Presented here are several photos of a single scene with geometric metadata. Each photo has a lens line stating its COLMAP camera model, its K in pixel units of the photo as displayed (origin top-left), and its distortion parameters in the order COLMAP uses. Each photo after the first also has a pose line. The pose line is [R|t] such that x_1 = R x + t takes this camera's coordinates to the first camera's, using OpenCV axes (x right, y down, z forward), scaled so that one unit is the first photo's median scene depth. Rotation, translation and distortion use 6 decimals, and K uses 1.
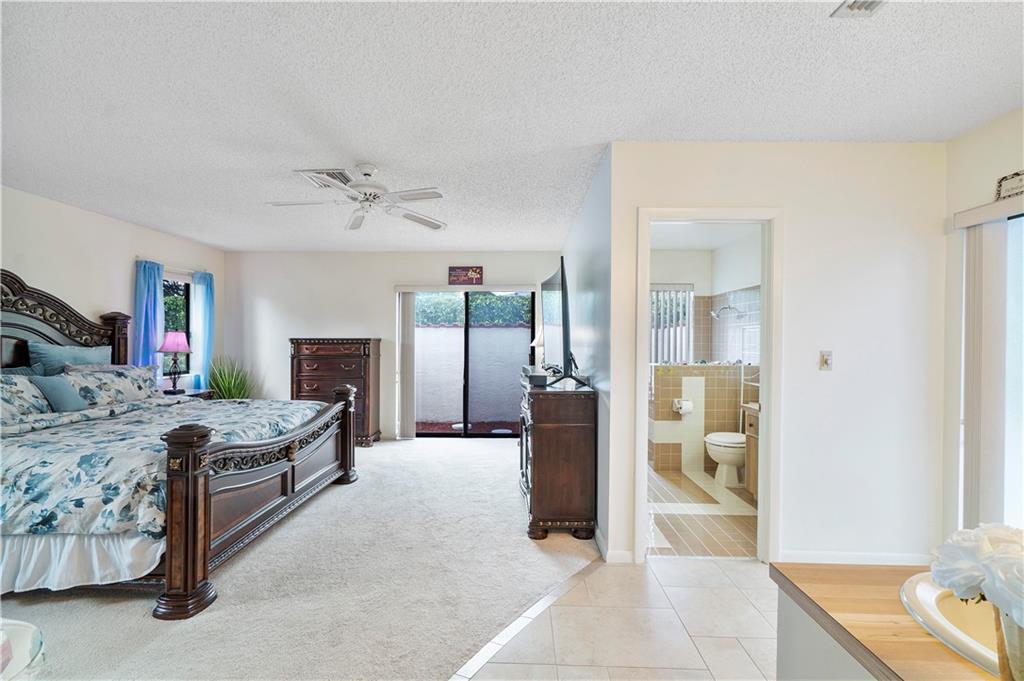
lens RADIAL K [[442.6, 0, 504.0], [0, 442.6, 340.3], [0, 0, 1]] dist [-0.005279, 0.001746]
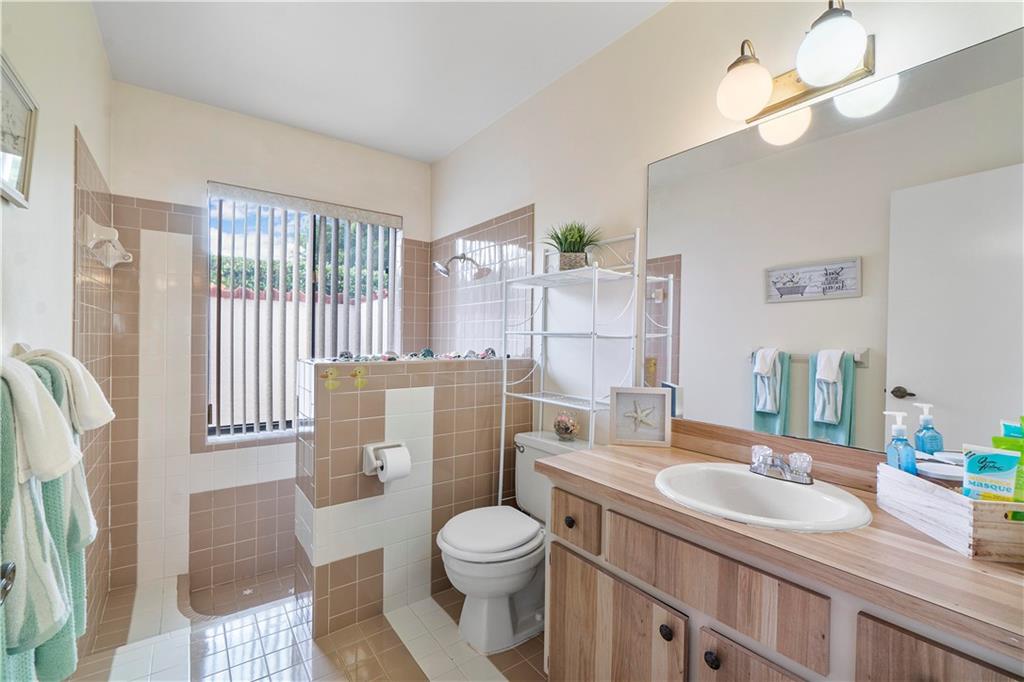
lens RADIAL K [[442.6, 0, 507.2], [0, 442.6, 341.1], [0, 0, 1]] dist [-0.005279, 0.001746]
pose [[0.784923, 0.003200, 0.619584, 0.215914], [-0.010874, 0.999904, 0.008611, 0.029332], [-0.619497, -0.013496, 0.784883, 0.554293]]
